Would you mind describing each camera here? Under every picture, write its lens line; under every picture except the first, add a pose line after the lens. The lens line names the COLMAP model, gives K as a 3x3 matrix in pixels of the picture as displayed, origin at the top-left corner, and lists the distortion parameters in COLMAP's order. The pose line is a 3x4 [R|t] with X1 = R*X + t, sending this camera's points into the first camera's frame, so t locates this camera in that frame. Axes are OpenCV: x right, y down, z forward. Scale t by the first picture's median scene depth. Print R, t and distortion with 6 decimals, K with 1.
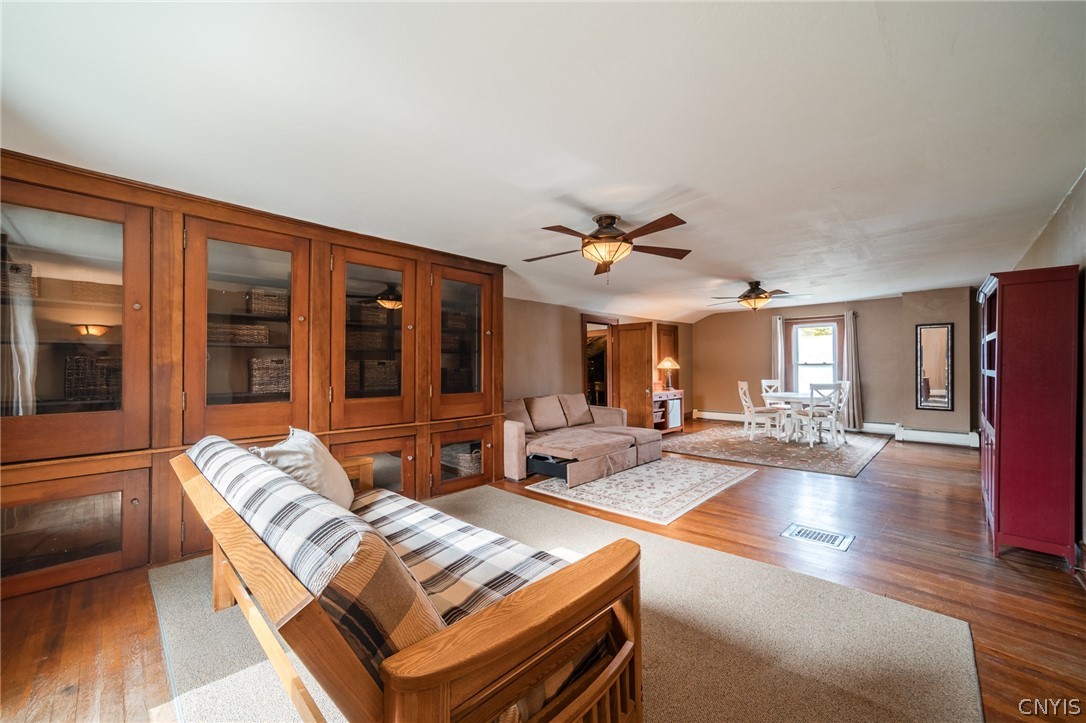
lens RADIAL K [[424.6, 0, 543.0], [0, 424.6, 361.5], [0, 0, 1]] dist [-0.001066, -0.000059]
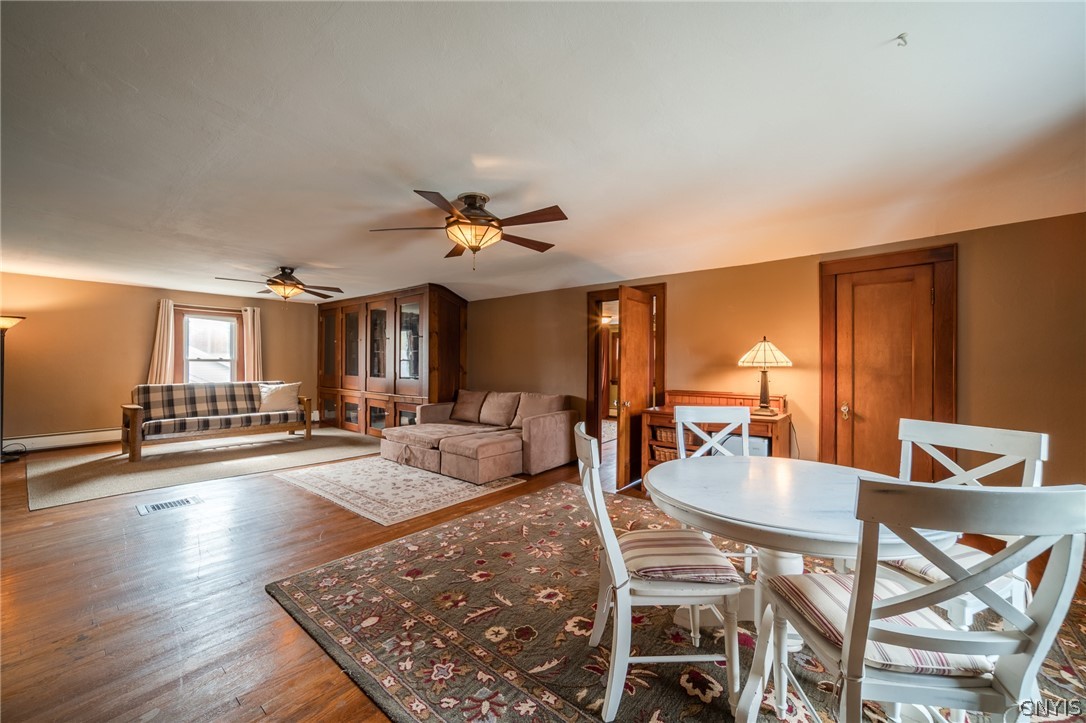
lens RADIAL K [[411.8, 0, 543.0], [0, 411.8, 361.5], [0, 0, 1]] dist [-0.000621, 0.000363]
pose [[0.074796, 0.005925, -0.997181, 1.803062], [0.009067, 0.999937, 0.006622, 0.006908], [0.997158, -0.009537, 0.074737, 1.878707]]
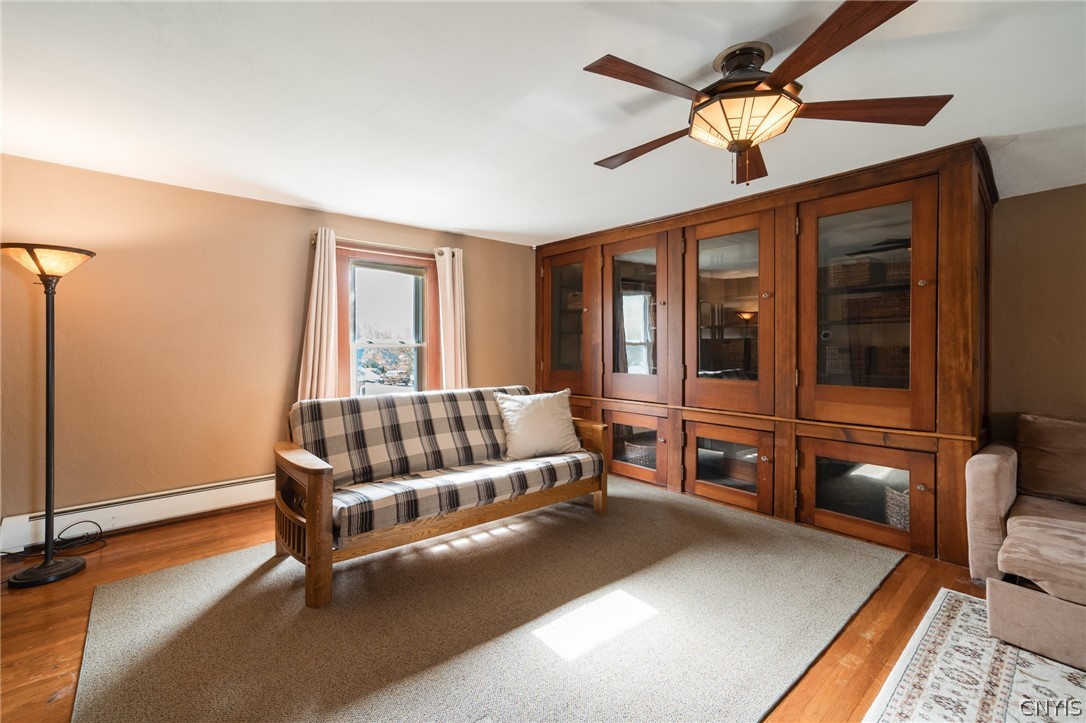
lens RADIAL K [[470.3, 0, 540.2], [0, 470.3, 345.9], [0, 0, 1]] dist [-0.011393, 0.000002]
pose [[-0.097383, 0.006654, -0.995225, 0.550072], [0.021912, 0.999750, 0.004540, 0.000652], [0.995006, -0.021365, -0.097505, 0.602680]]
